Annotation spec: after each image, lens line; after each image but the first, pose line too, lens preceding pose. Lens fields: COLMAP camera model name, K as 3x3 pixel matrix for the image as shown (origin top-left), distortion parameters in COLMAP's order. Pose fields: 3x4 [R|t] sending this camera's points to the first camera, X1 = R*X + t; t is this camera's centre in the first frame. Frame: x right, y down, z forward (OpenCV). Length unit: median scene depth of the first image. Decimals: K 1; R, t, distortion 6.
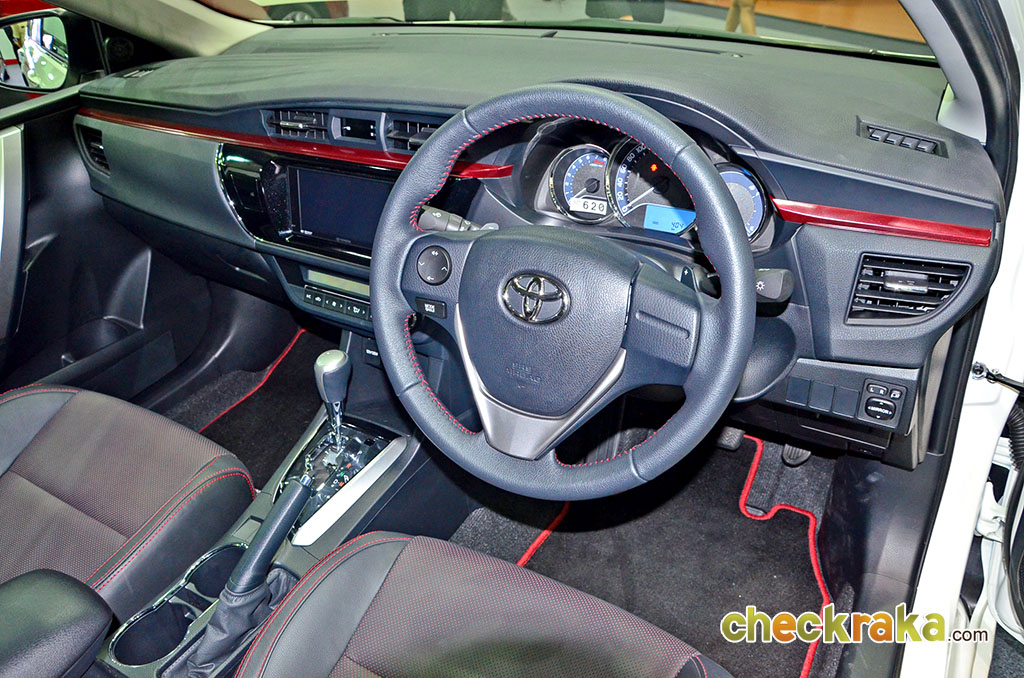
lens RADIAL K [[809.2, 0, 512.0], [0, 809.2, 339.0], [0, 0, 1]] dist [-0.003006, 0.000821]
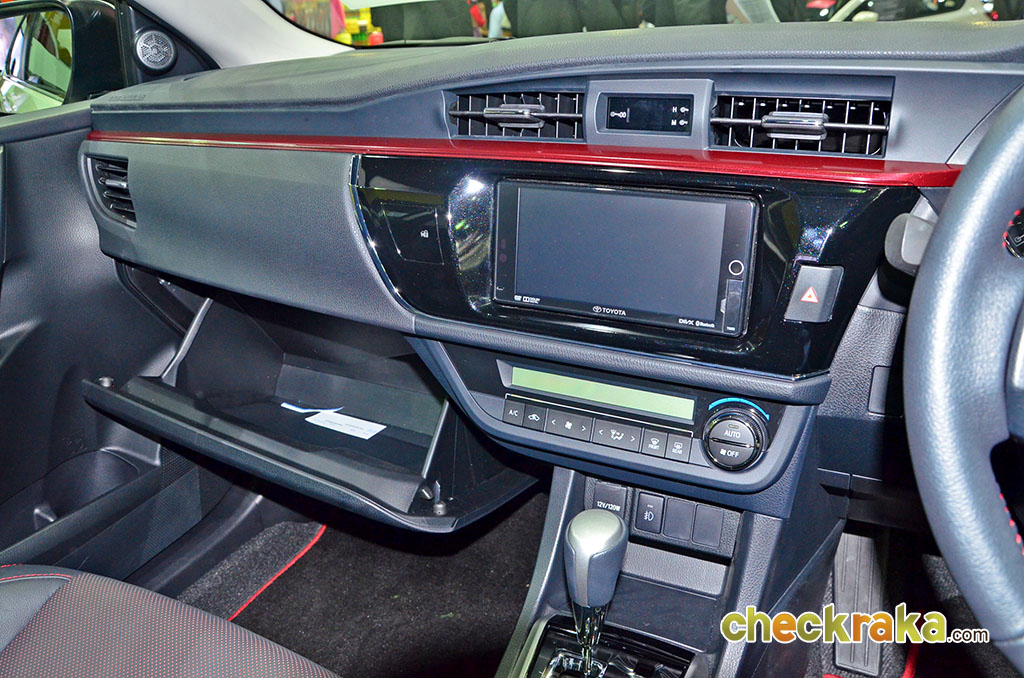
lens RADIAL K [[772.7, 0, 512.0], [0, 772.7, 339.0], [0, 0, 1]] dist [-0.003821, -0.082515]
pose [[0.995387, -0.008602, 0.095555, -0.301057], [0.021748, 0.990277, -0.137402, -0.028701], [-0.093444, 0.138846, 0.985896, 0.447855]]
